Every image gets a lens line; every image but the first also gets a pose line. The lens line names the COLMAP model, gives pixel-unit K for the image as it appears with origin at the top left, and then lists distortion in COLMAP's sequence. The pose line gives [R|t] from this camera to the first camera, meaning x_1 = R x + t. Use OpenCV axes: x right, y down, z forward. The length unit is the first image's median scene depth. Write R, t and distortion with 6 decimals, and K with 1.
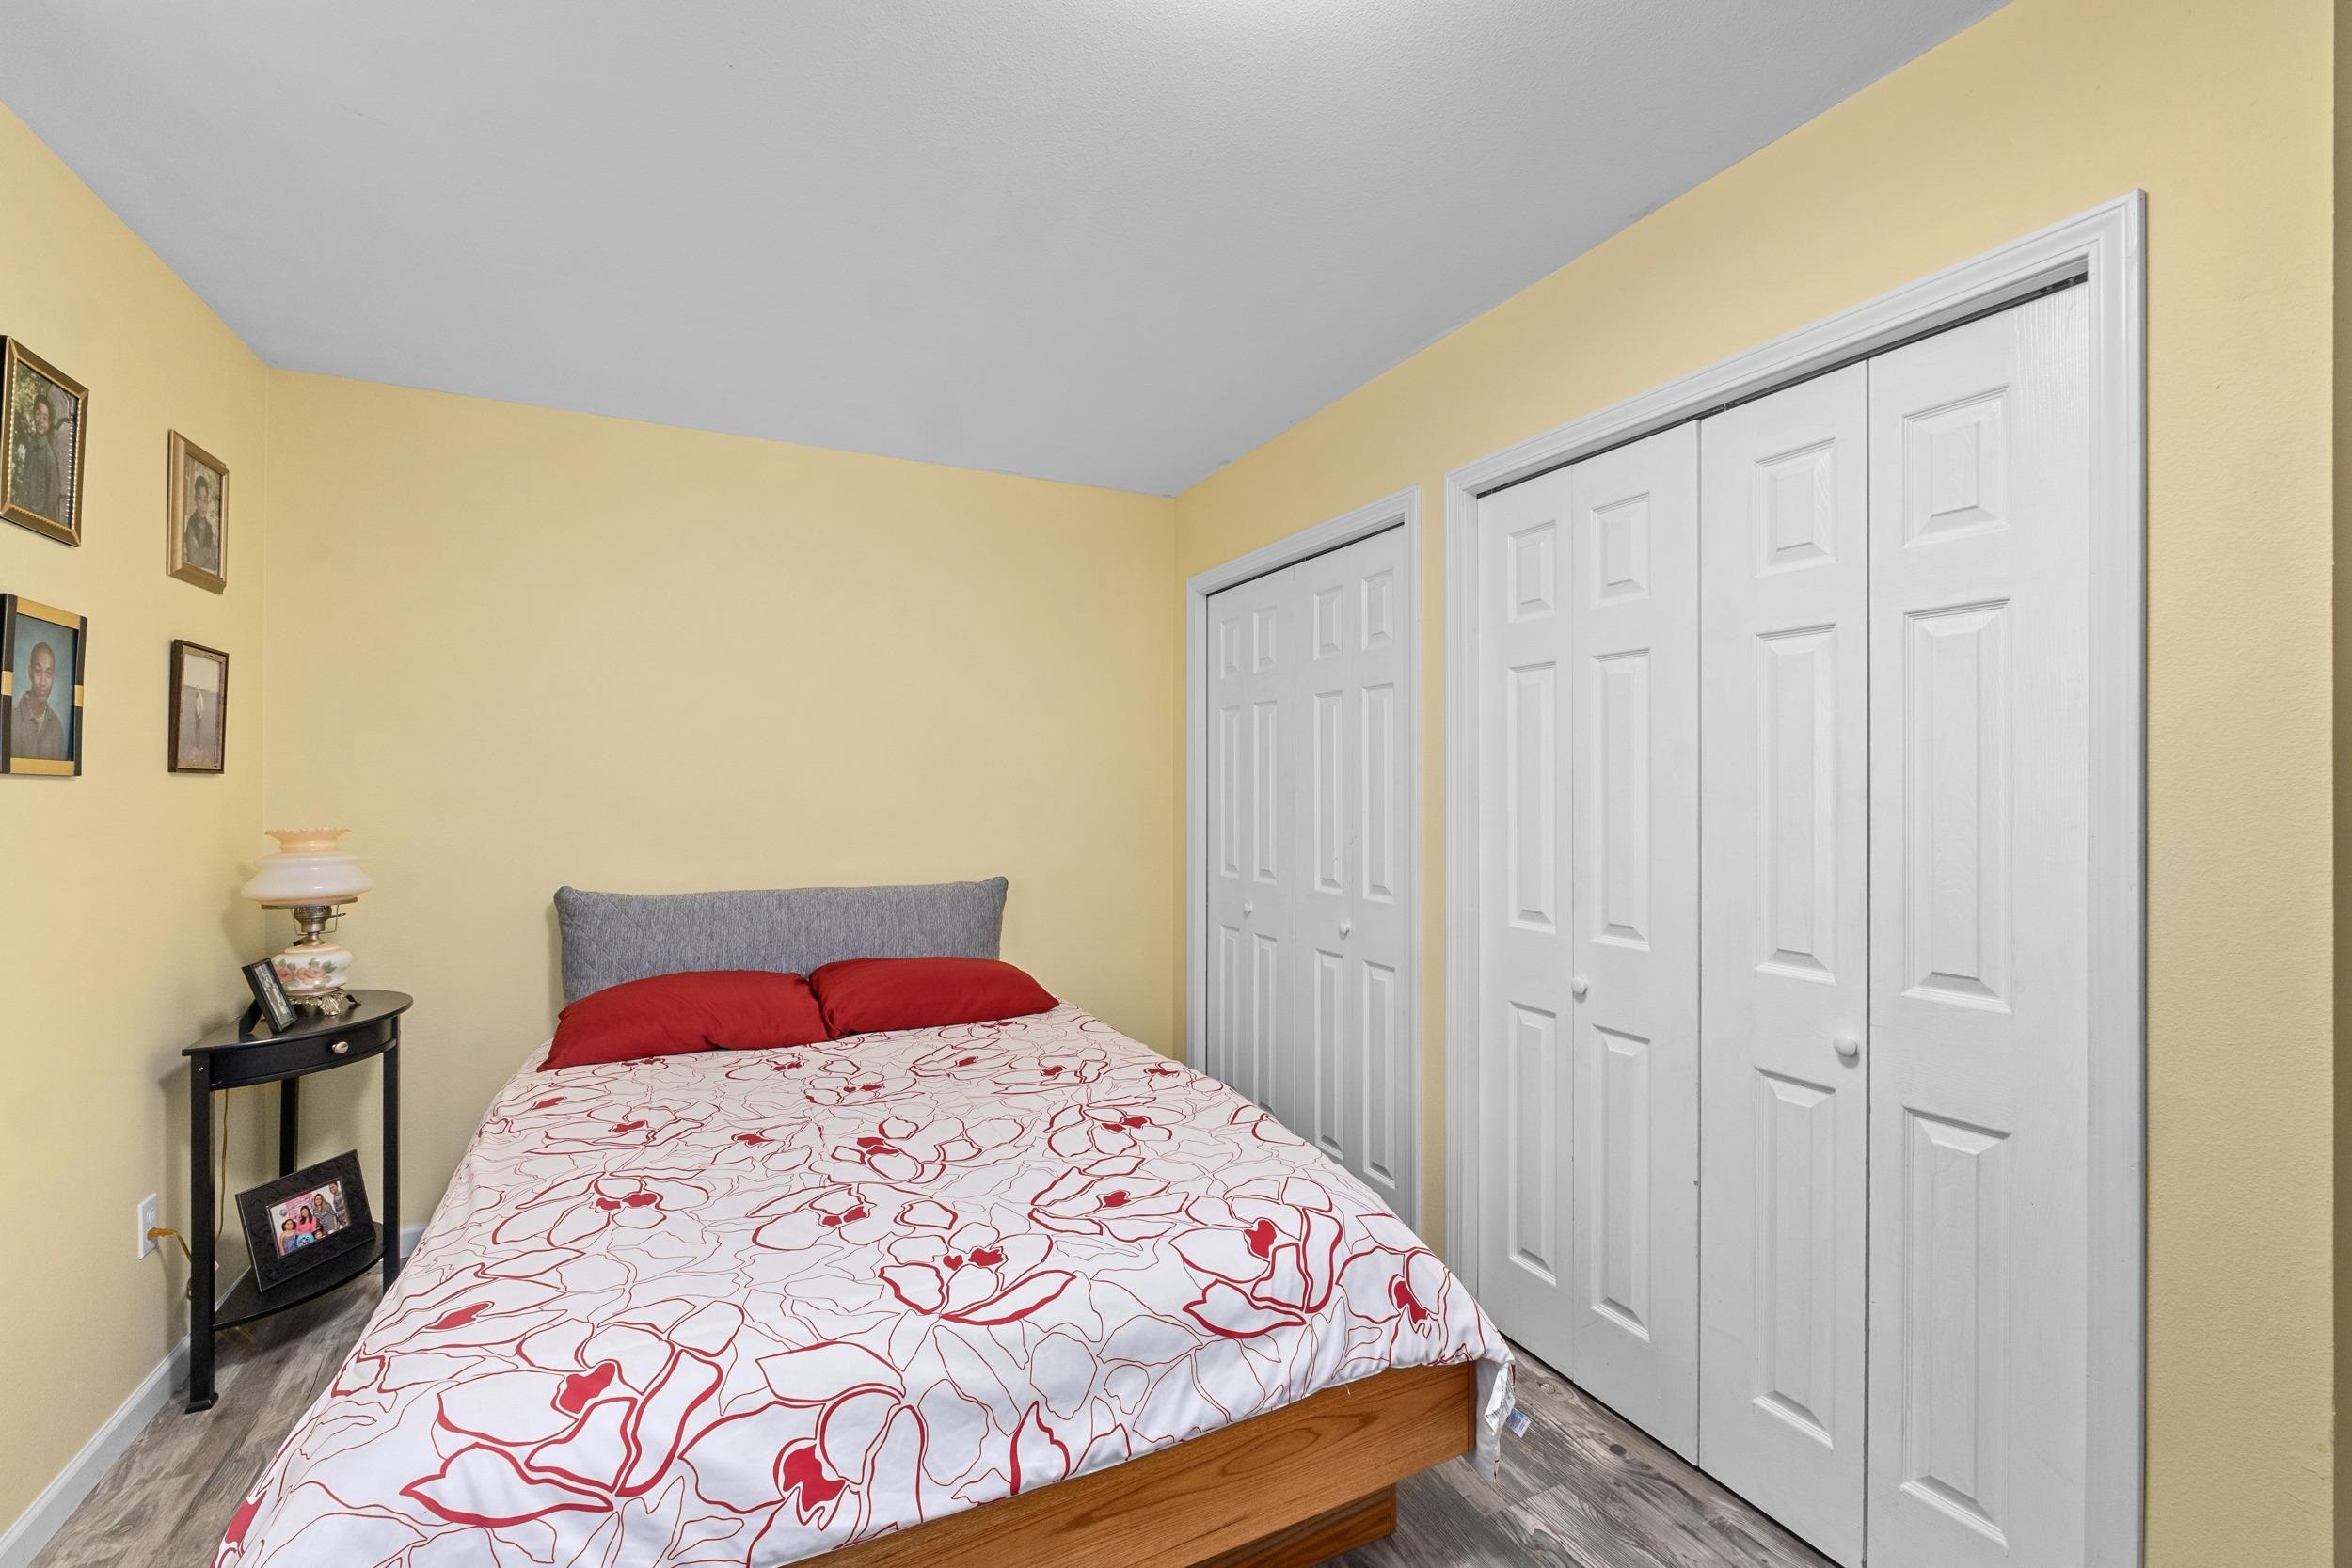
lens RADIAL K [[991.9, 0, 1186.1], [0, 991.9, 785.9], [0, 0, 1]] dist [-0.008102, -0.000439]
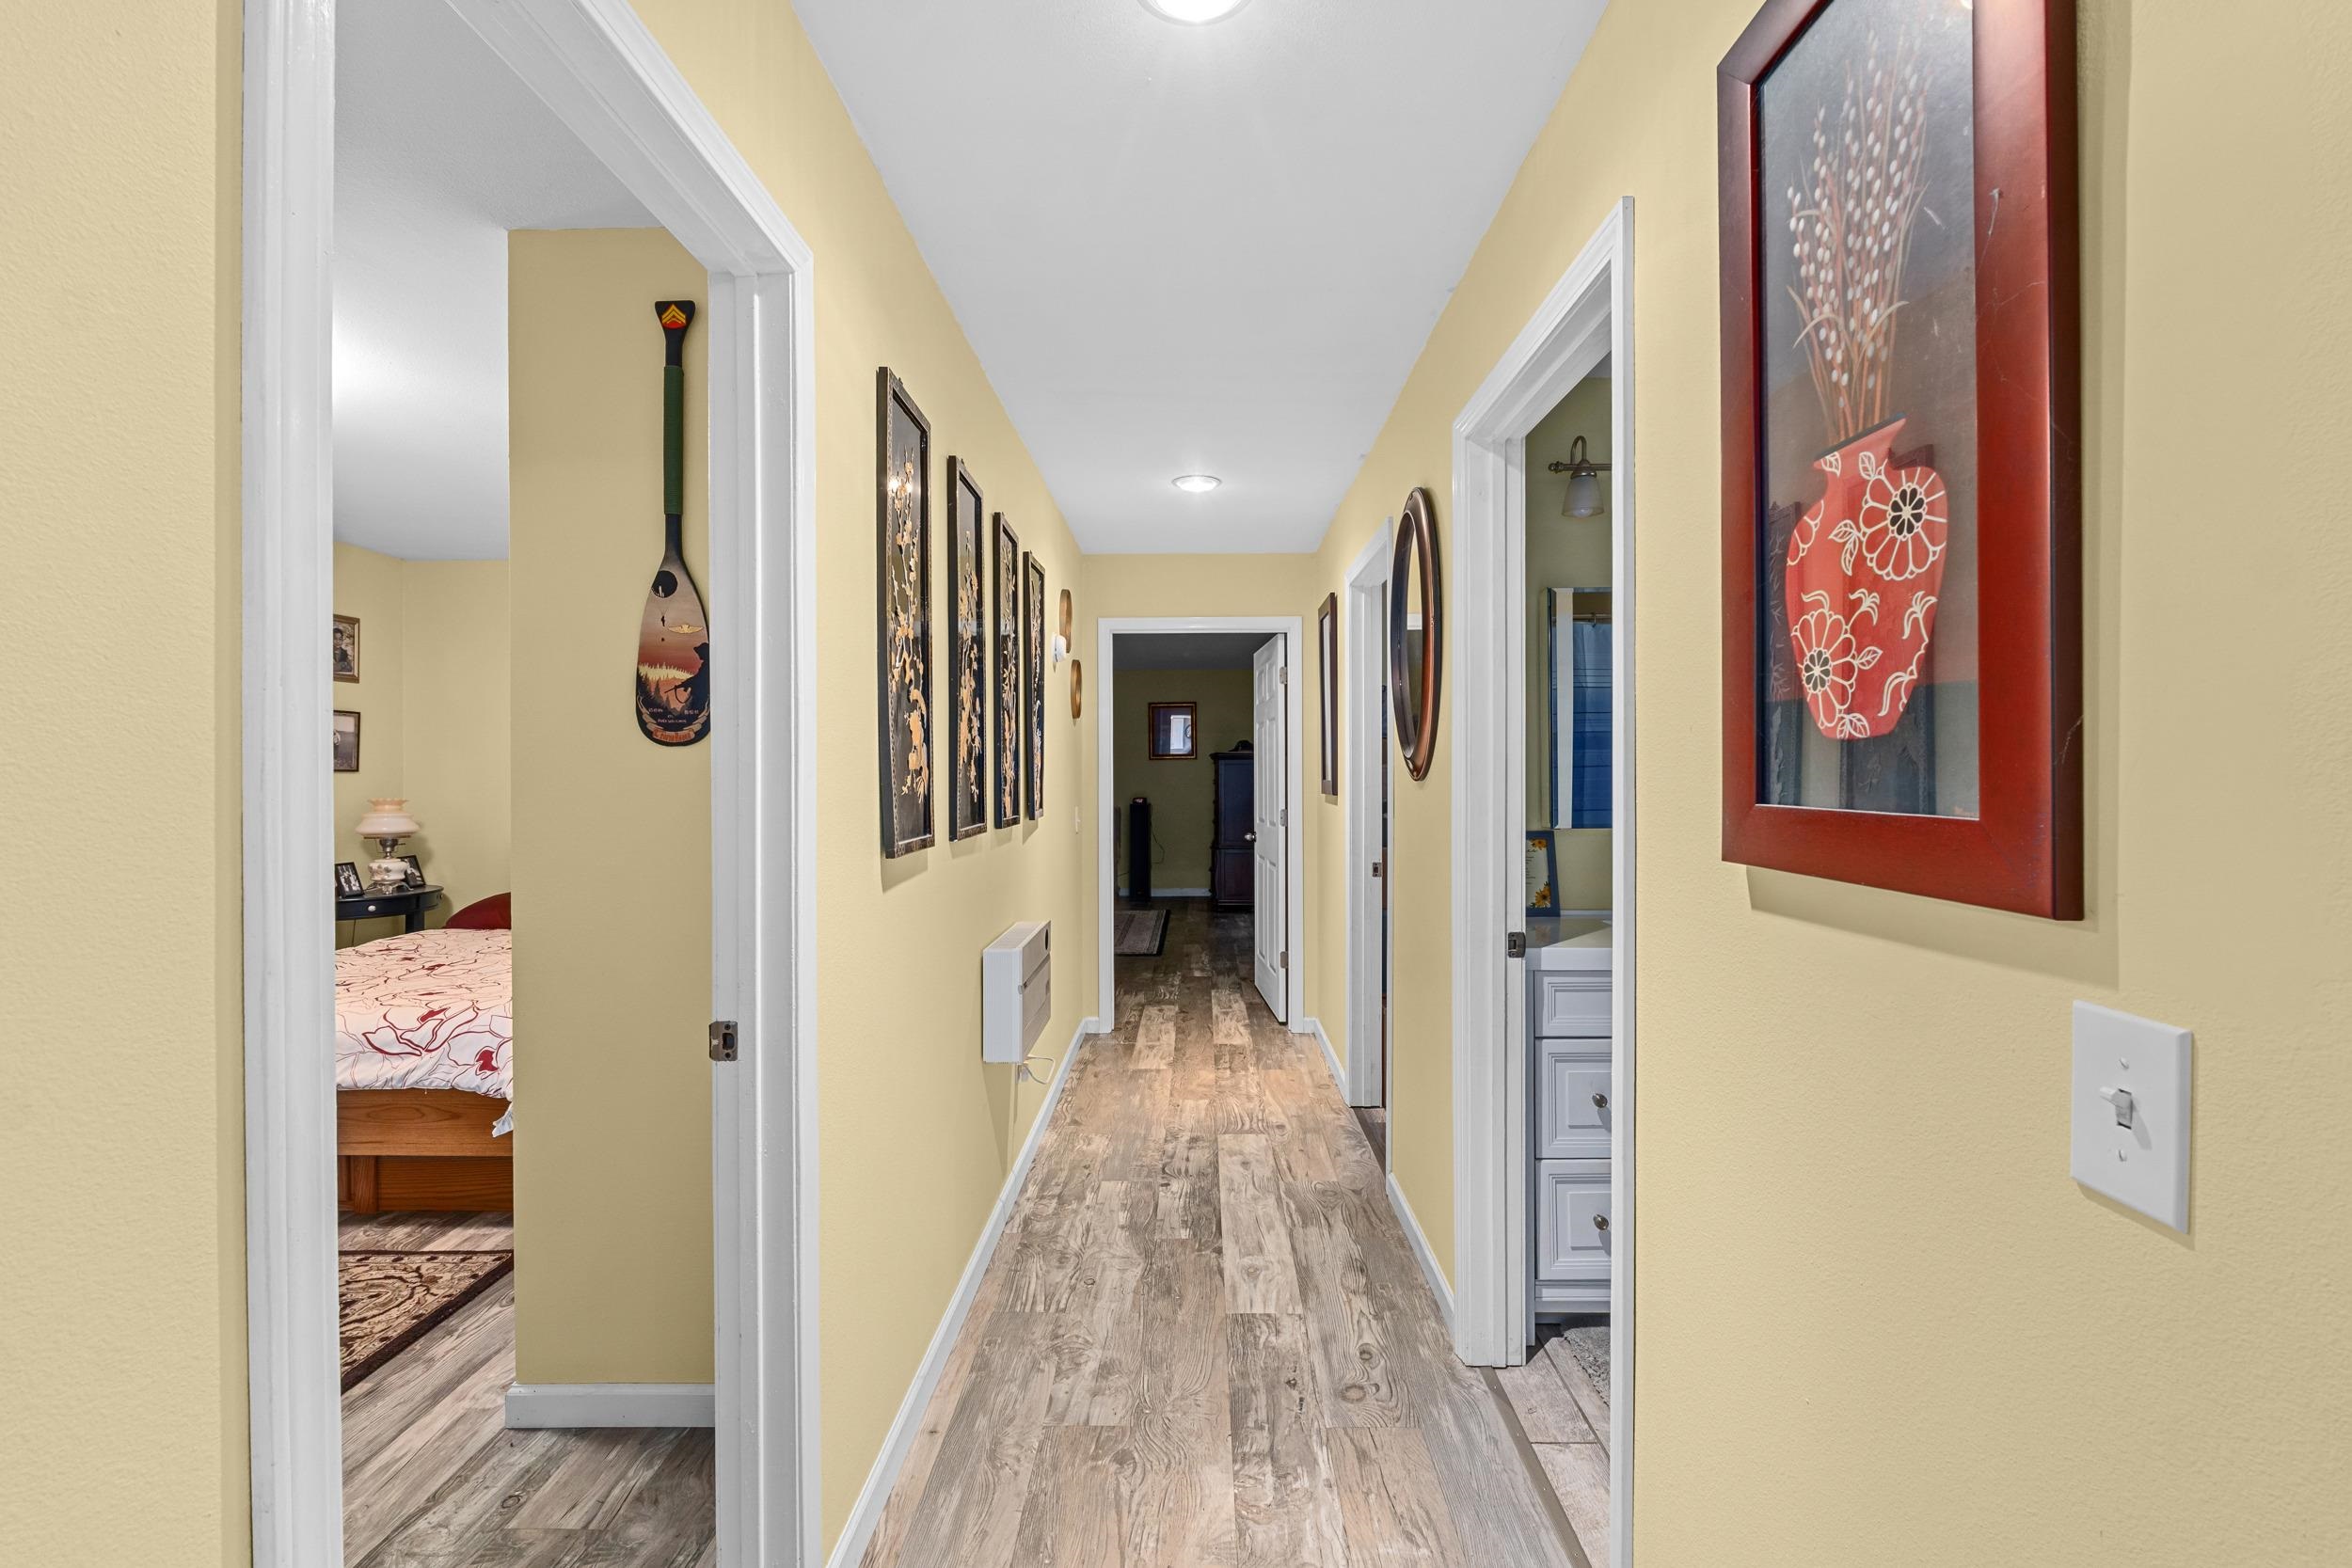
lens RADIAL K [[991.9, 0, 1186.7], [0, 991.9, 776.6], [0, 0, 1]] dist [-0.008102, -0.000439]
pose [[0.884792, -0.001023, -0.465985, 2.055604], [0.000152, 0.999998, -0.001907, 0.002855], [0.465986, 0.001617, 0.884791, -0.004909]]
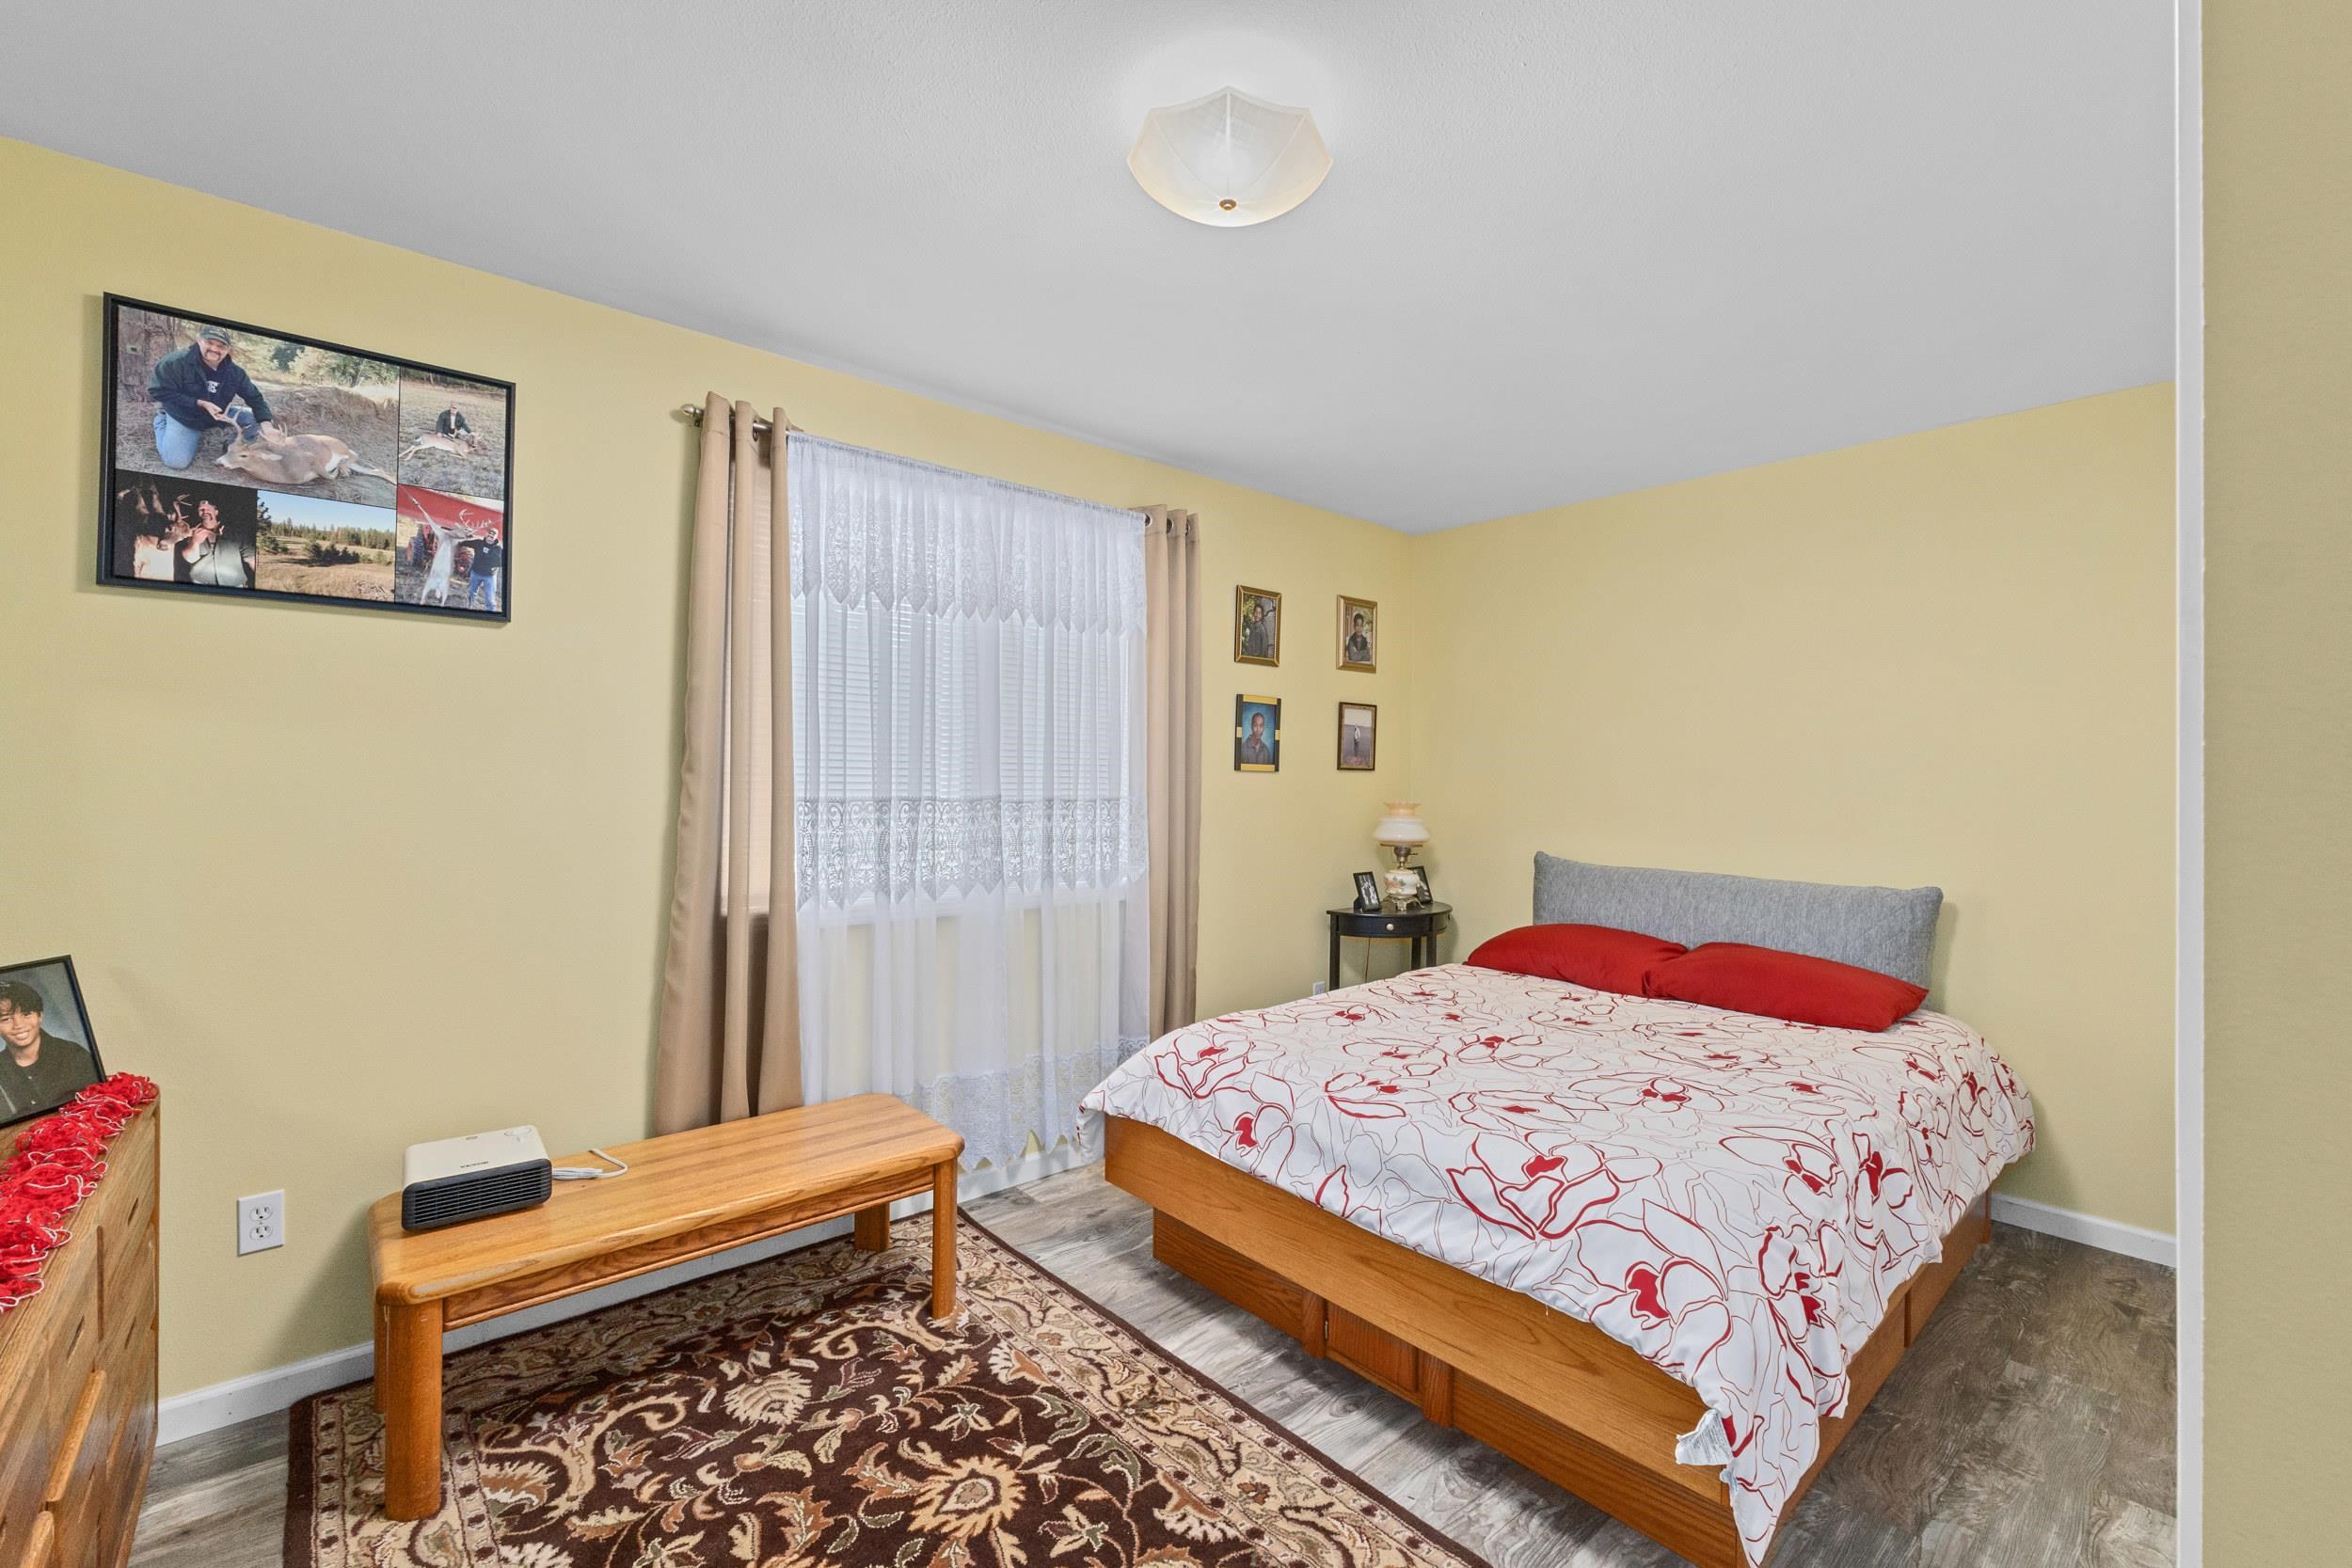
lens RADIAL K [[991.9, 0, 1165.8], [0, 991.9, 768.3], [0, 0, 1]] dist [-0.008102, -0.000439]
pose [[0.233115, -0.003882, -0.972441, 1.016371], [-0.012654, 0.999895, -0.007025, 0.001154], [0.972367, 0.013943, 0.233042, 0.262599]]
